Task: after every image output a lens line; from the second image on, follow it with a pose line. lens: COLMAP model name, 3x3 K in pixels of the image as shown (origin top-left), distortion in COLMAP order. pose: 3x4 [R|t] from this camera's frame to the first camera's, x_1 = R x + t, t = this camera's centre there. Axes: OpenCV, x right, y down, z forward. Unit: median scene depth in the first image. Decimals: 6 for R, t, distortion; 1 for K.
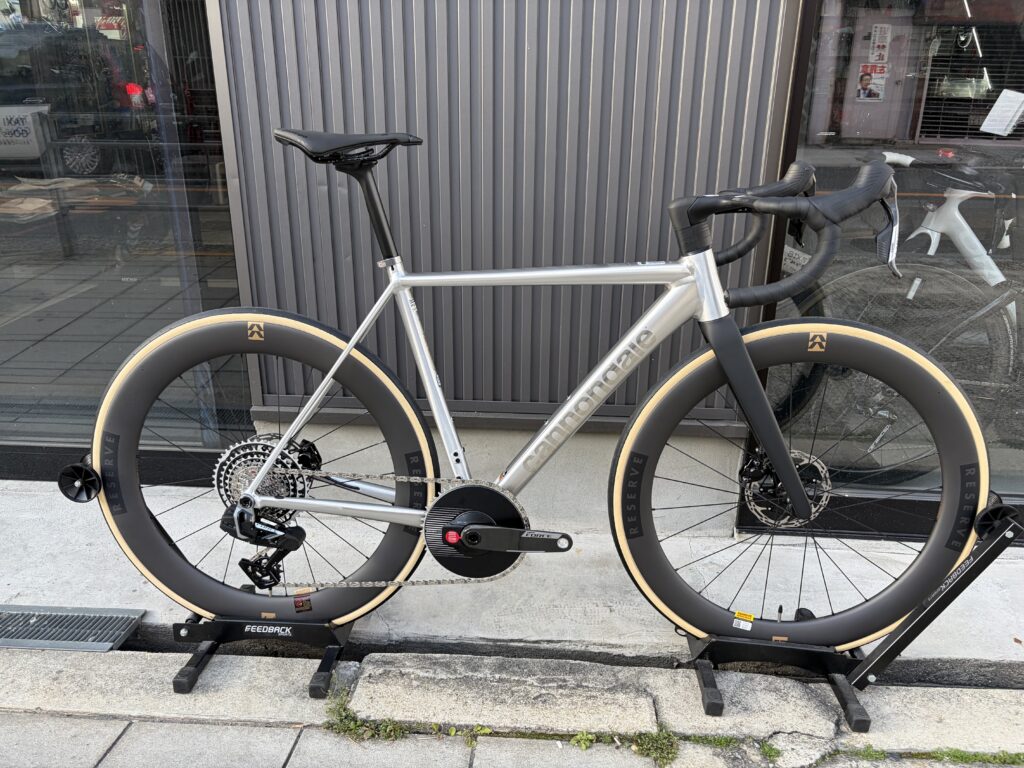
lens RADIAL K [[783.3, 0, 503.7], [0, 783.3, 381.2], [0, 0, 1]] dist [0.037390, -0.039558]
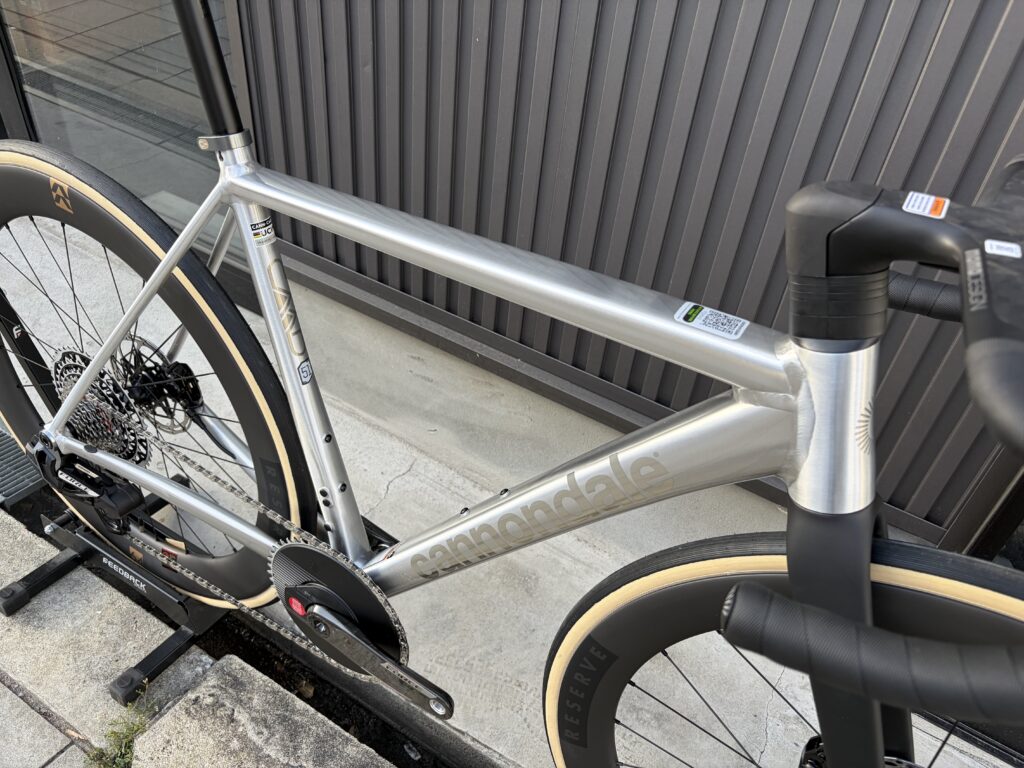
lens RADIAL K [[783.3, 0, 512.2], [0, 783.3, 387.8], [0, 0, 1]] dist [0.037390, -0.039558]
pose [[0.882560, 0.353653, -0.309867, 0.210104], [-0.235918, 0.903113, 0.358789, -0.214383], [0.406731, -0.243550, 0.880485, 0.543246]]
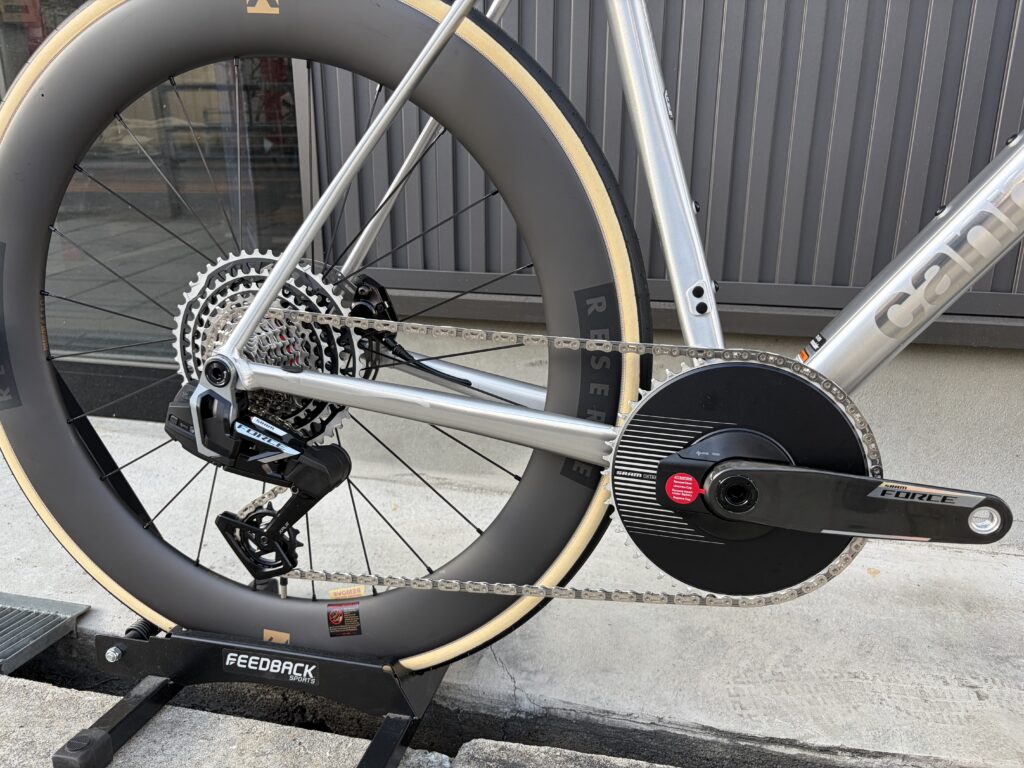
lens RADIAL K [[783.3, 0, 512.0], [0, 783.3, 380.9], [0, 0, 1]] dist [0.037390, -0.039558]
pose [[0.987358, 0.045808, -0.151742, -0.090581], [-0.053057, 0.997619, -0.044065, 0.159841], [0.149362, 0.051559, 0.987437, 0.553939]]
